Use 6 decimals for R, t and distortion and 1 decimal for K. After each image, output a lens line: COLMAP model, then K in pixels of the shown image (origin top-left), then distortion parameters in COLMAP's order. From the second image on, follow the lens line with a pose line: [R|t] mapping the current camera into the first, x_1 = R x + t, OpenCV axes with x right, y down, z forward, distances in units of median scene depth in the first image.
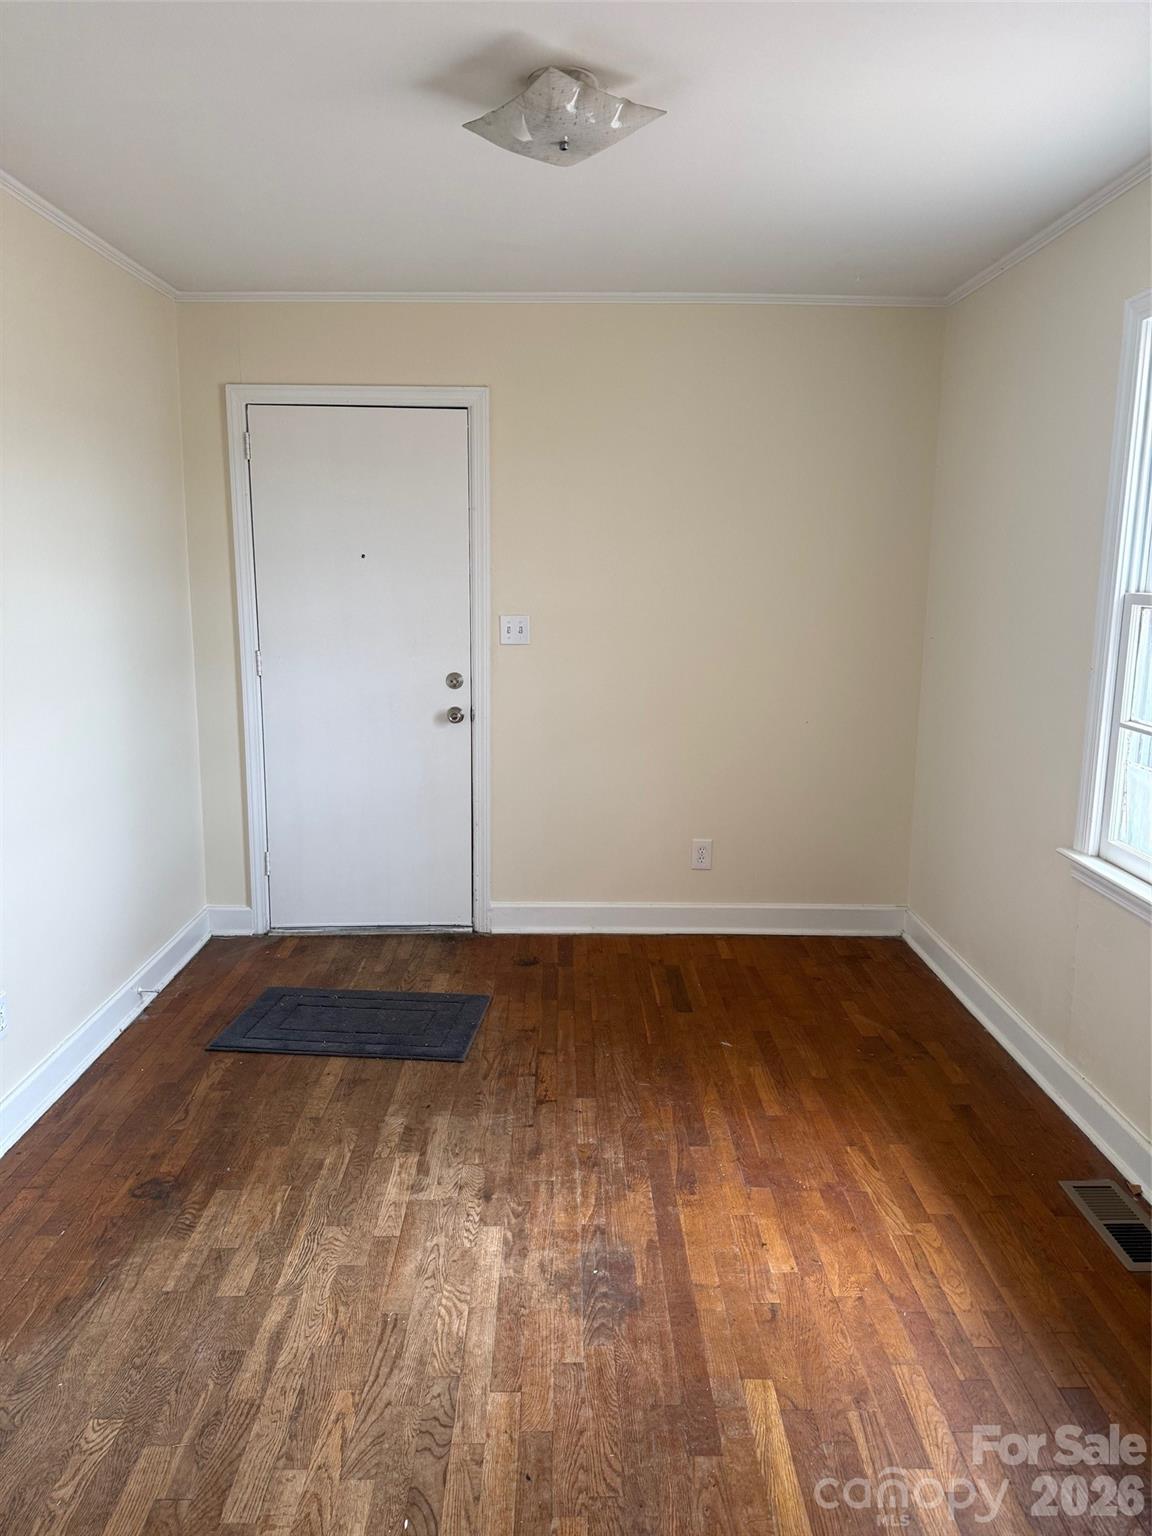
lens RADIAL K [[1069.7, 0, 575.7], [0, 1069.7, 768.3], [0, 0, 1]] dist [0.020276, -0.032691]
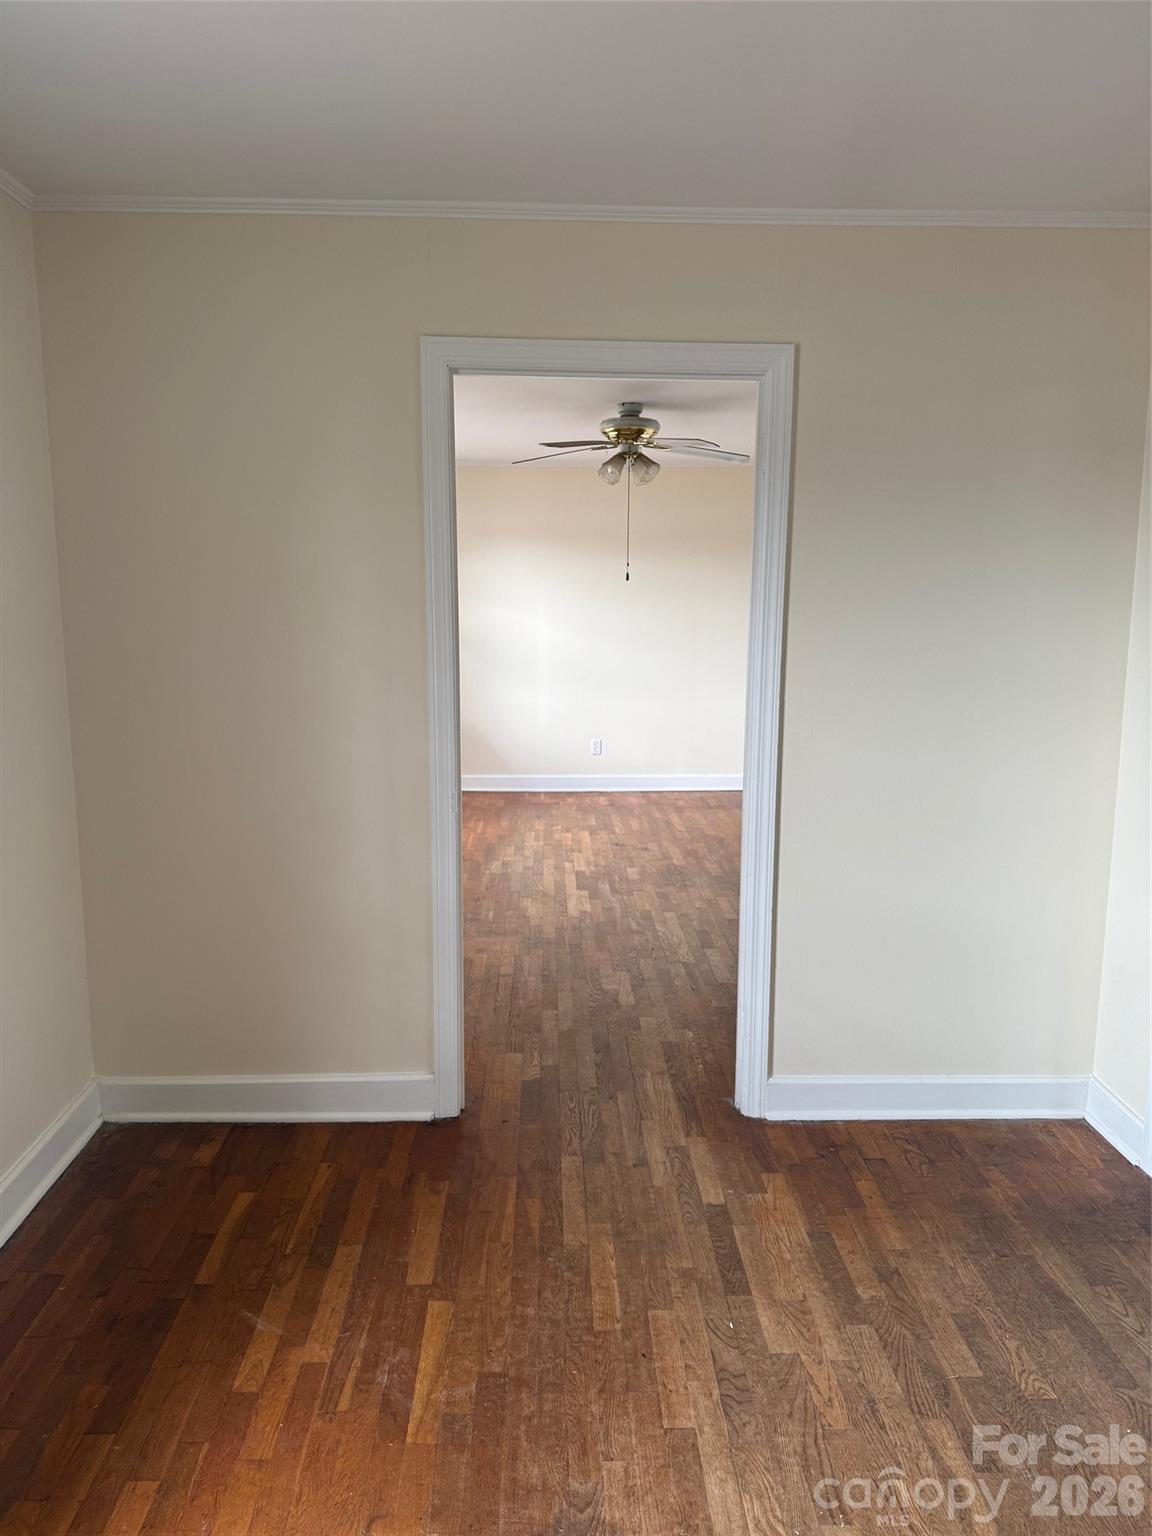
lens RADIAL K [[1069.7, 0, 577.4], [0, 1069.7, 769.5], [0, 0, 1]] dist [0.020276, -0.032691]
pose [[-0.999776, -0.009843, -0.018725, 0.054690], [-0.015502, 0.943197, 0.331873, -0.330131], [0.014395, 0.332089, -0.943138, 1.760904]]
